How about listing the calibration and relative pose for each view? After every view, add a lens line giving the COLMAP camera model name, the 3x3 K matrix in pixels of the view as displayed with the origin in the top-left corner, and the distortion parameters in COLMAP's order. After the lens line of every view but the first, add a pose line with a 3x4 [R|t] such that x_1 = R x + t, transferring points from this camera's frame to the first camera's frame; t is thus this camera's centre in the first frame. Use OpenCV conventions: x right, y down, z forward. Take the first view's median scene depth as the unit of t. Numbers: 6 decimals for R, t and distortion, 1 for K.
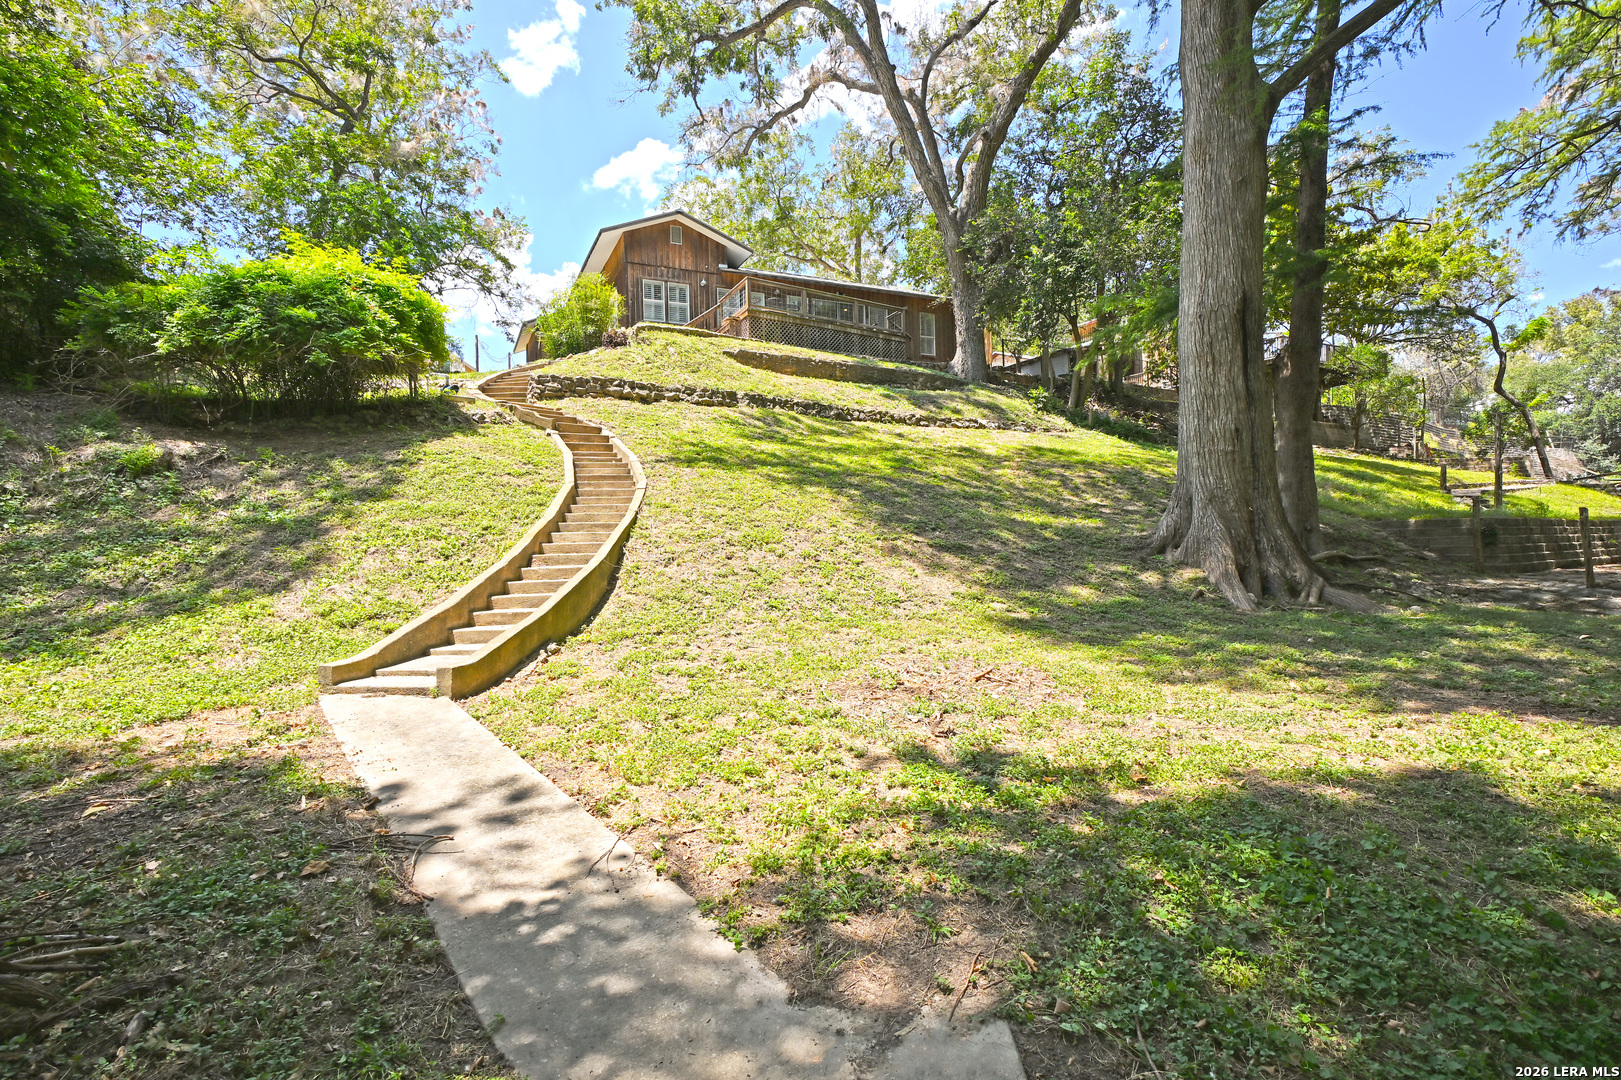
lens RADIAL K [[790.7, 0, 806.5], [0, 790.7, 538.5], [0, 0, 1]] dist [-0.005695, 0.002910]
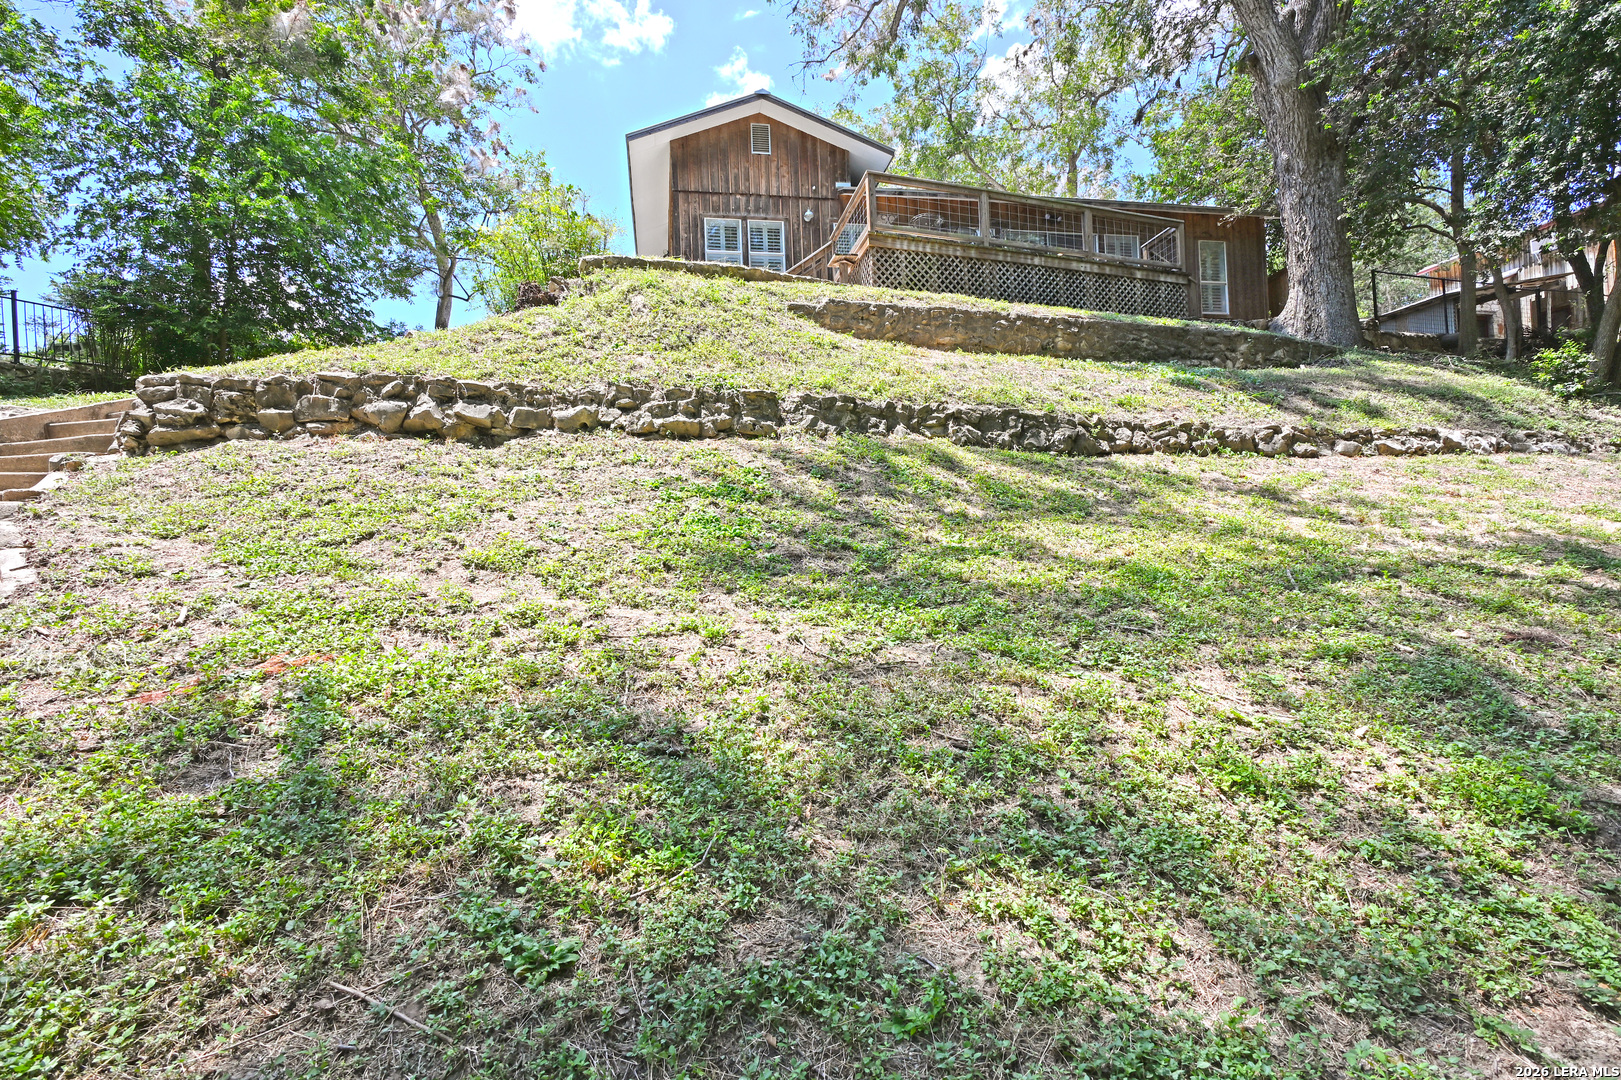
lens RADIAL K [[790.7, 0, 809.8], [0, 790.7, 535.6], [0, 0, 1]] dist [-0.005695, 0.002910]
pose [[0.970110, -0.019700, -0.241865, 0.008819], [0.015383, 0.999687, -0.019722, -0.099818], [0.242178, 0.015412, 0.970109, 0.574400]]
